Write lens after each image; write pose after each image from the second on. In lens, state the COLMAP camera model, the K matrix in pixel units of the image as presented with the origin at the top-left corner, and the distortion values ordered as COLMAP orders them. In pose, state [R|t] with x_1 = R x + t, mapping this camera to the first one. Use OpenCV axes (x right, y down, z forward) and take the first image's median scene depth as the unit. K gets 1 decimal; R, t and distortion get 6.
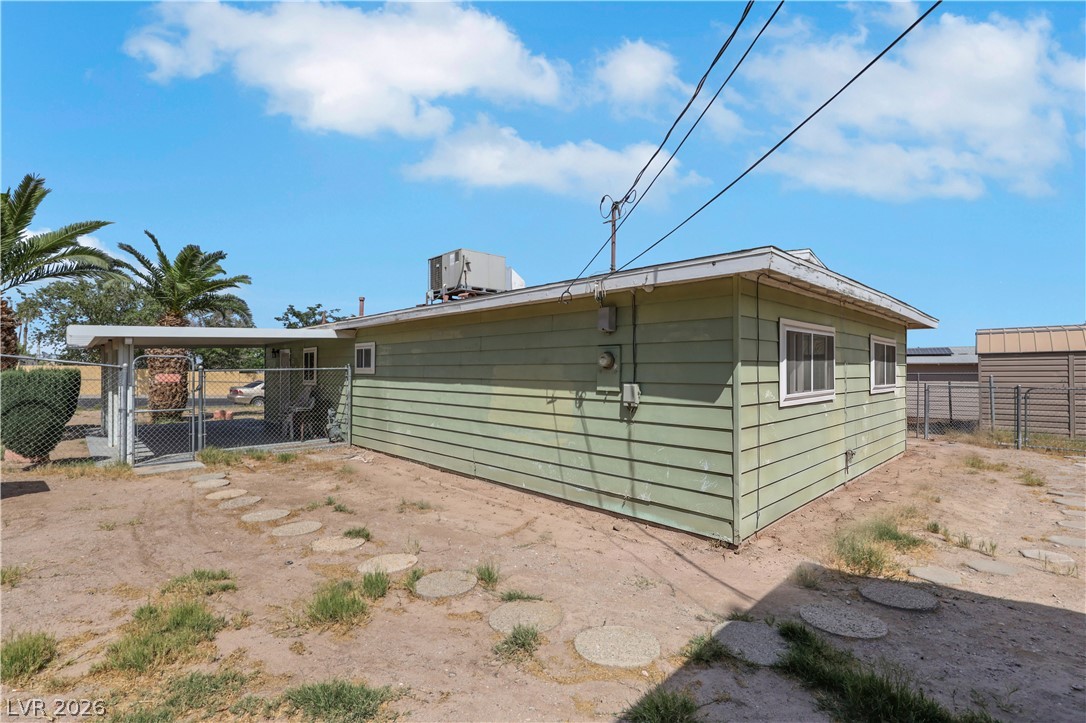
lens RADIAL K [[507.4, 0, 542.4], [0, 507.4, 366.0], [0, 0, 1]] dist [-0.001031, 0.000220]
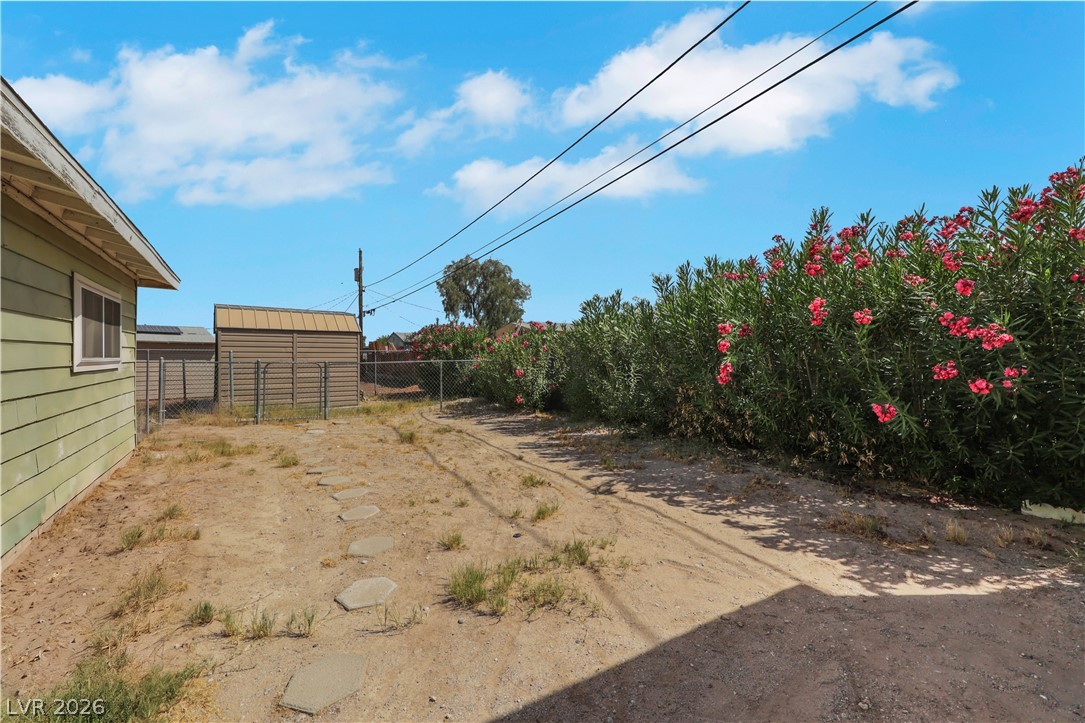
lens RADIAL K [[447.6, 0, 543.9], [0, 447.6, 359.1], [0, 0, 1]] dist [-0.000149, -0.000123]
pose [[0.199088, -0.003119, 0.979977, 0.196874], [-0.018357, 0.999808, 0.006911, 0.020915], [-0.979810, -0.019365, 0.198993, 0.287733]]
